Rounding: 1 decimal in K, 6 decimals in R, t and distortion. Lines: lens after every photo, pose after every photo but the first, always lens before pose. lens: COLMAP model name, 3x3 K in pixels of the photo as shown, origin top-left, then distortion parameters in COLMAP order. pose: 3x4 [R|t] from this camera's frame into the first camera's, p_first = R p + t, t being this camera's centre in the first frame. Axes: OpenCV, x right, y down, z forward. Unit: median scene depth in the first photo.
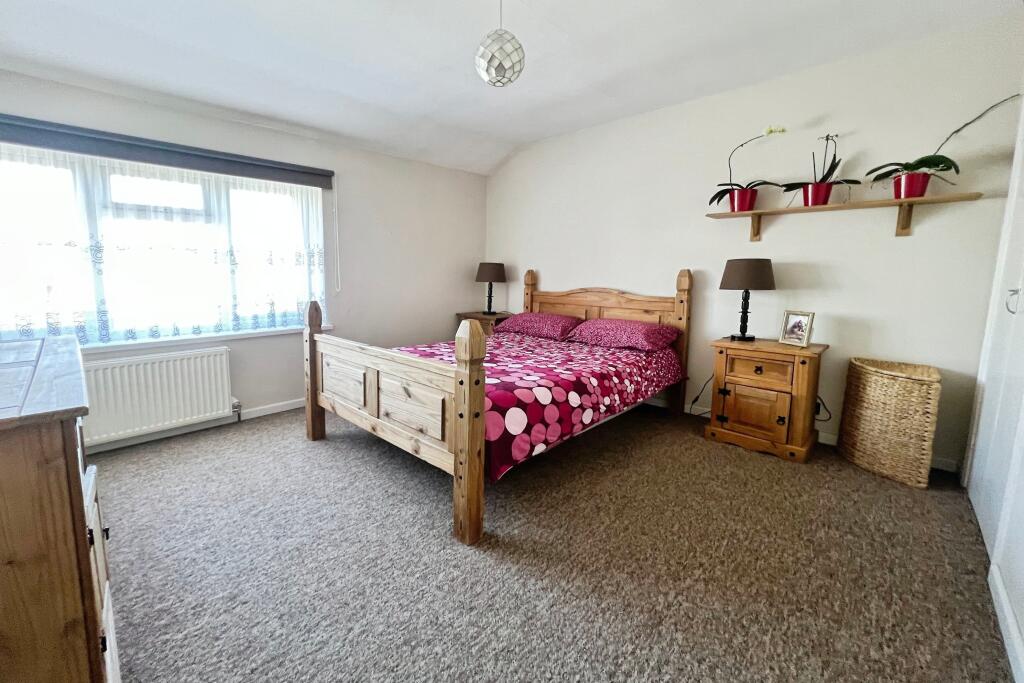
lens RADIAL K [[420.9, 0, 510.7], [0, 420.9, 314.2], [0, 0, 1]] dist [-0.033672, 0.000034]
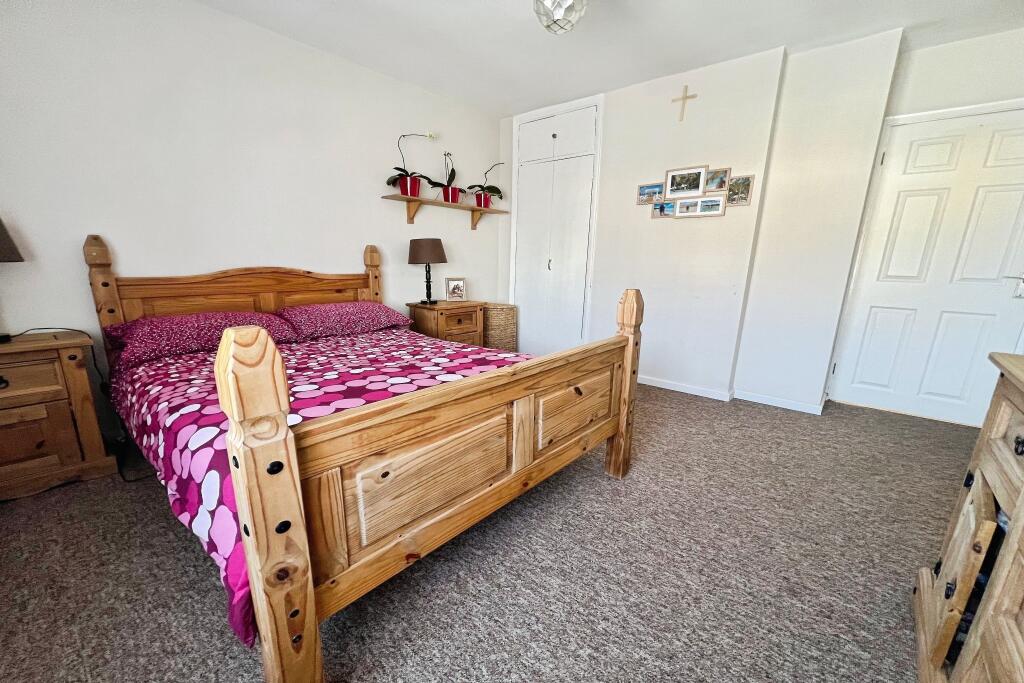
lens RADIAL K [[398.0, 0, 510.8], [0, 398.0, 354.9], [0, 0, 1]] dist [0.000615, 0.000020]
pose [[-0.019404, -0.248929, 0.968327, -0.723355], [0.070872, 0.965731, 0.249682, -0.079495], [-0.997297, 0.073472, -0.001097, 0.808105]]
